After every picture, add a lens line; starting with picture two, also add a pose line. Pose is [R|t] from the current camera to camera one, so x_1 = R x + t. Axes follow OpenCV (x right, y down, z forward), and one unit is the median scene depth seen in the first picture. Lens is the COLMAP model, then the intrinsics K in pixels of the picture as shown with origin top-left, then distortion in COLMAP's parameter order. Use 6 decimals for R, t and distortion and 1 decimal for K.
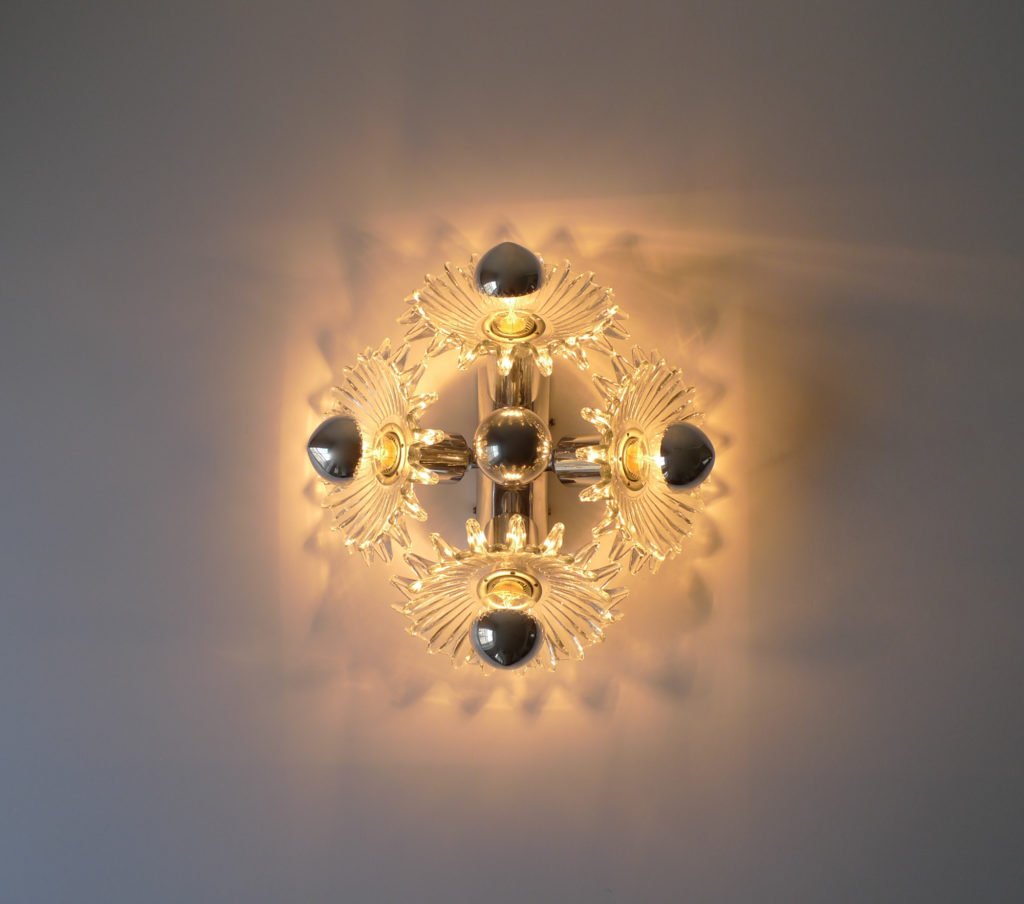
lens RADIAL K [[860.8, 0, 512.0], [0, 860.8, 452.0], [0, 0, 1]] dist [0.006287, 0.001501]
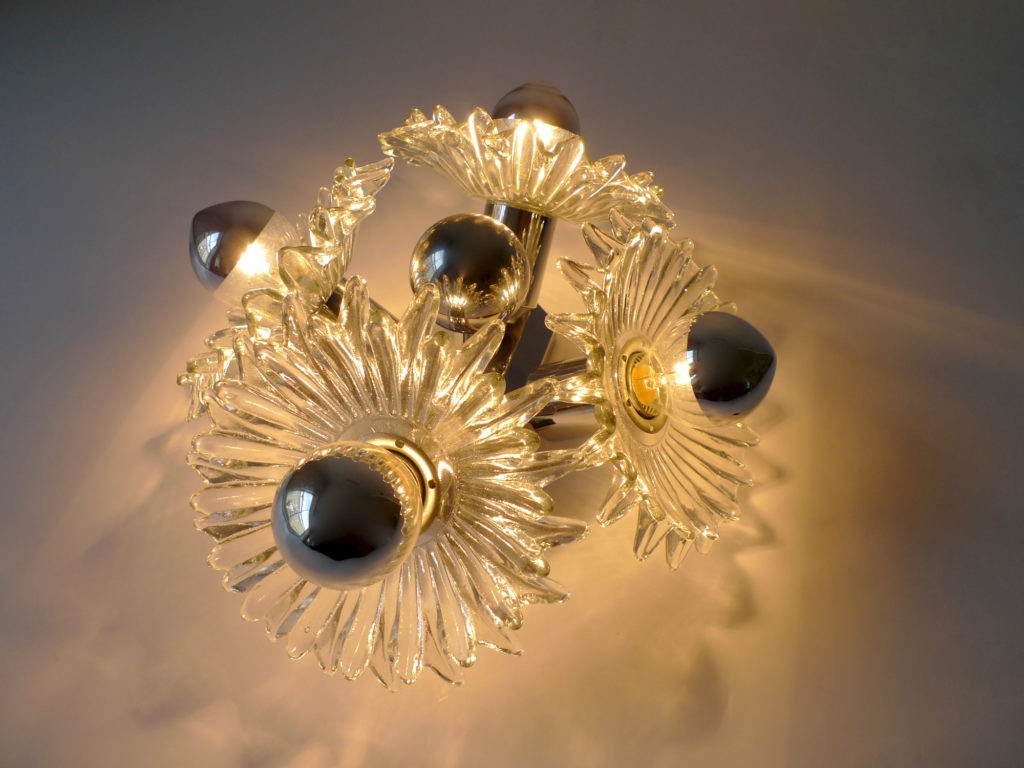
lens RADIAL K [[736.9, 0, 512.0], [0, 736.9, 384.0], [0, 0, 1]] dist [-0.029232, -0.000439]
pose [[0.957927, 0.249297, -0.142222, 0.125381], [-0.286812, 0.812958, -0.506793, 0.318861], [-0.010722, 0.526261, 0.850255, 0.532147]]
